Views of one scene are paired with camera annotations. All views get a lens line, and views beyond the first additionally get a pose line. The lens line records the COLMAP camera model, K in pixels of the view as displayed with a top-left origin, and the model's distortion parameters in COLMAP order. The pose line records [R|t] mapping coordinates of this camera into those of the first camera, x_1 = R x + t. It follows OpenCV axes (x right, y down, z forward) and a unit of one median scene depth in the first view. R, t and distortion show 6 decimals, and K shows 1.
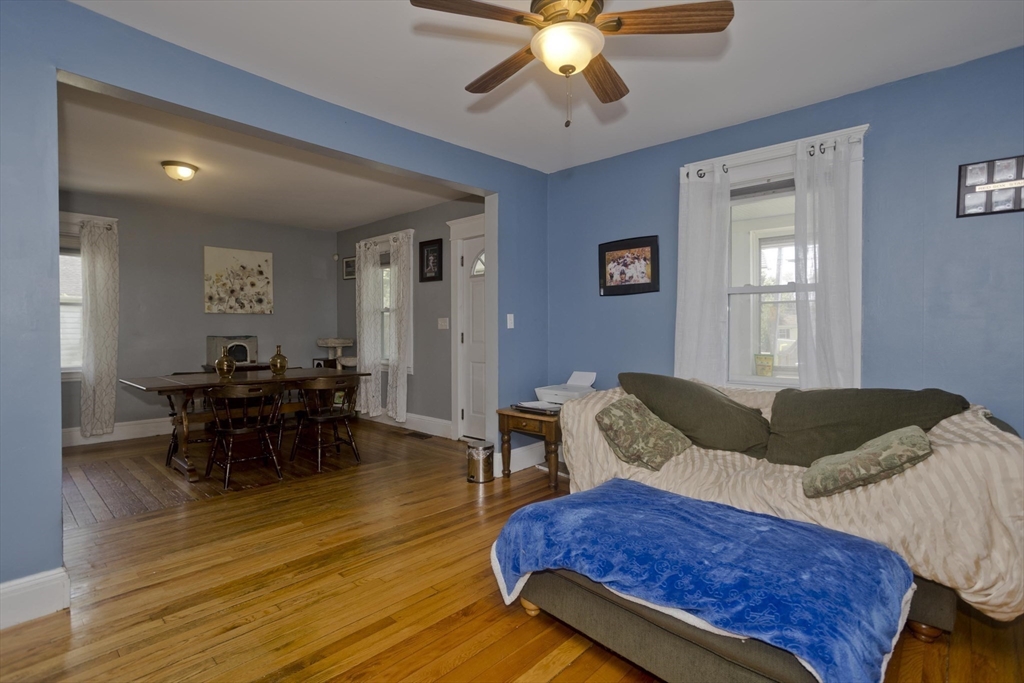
lens RADIAL K [[492.1, 0, 512.6], [0, 492.1, 338.6], [0, 0, 1]] dist [-0.056937, 0.030144]
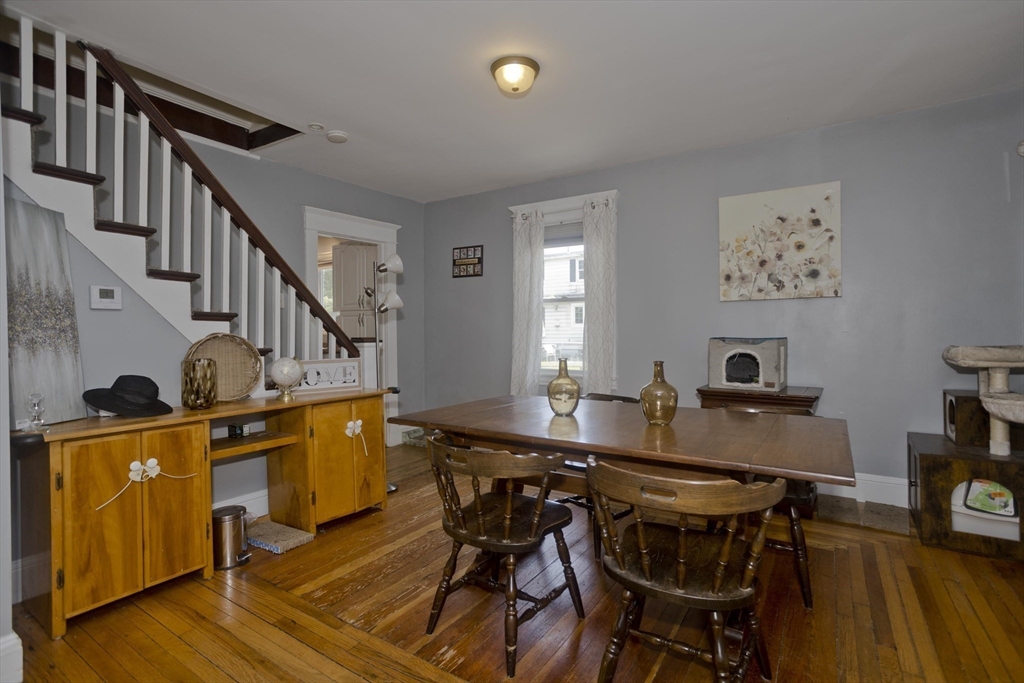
lens RADIAL K [[492.1, 0, 512.6], [0, 492.1, 338.6], [0, 0, 1]] dist [-0.056937, 0.030144]
pose [[0.169570, 0.014799, -0.985407, -0.040759], [-0.013367, 0.999830, 0.012716, -0.007729], [0.985427, 0.011016, 0.169739, 0.598138]]
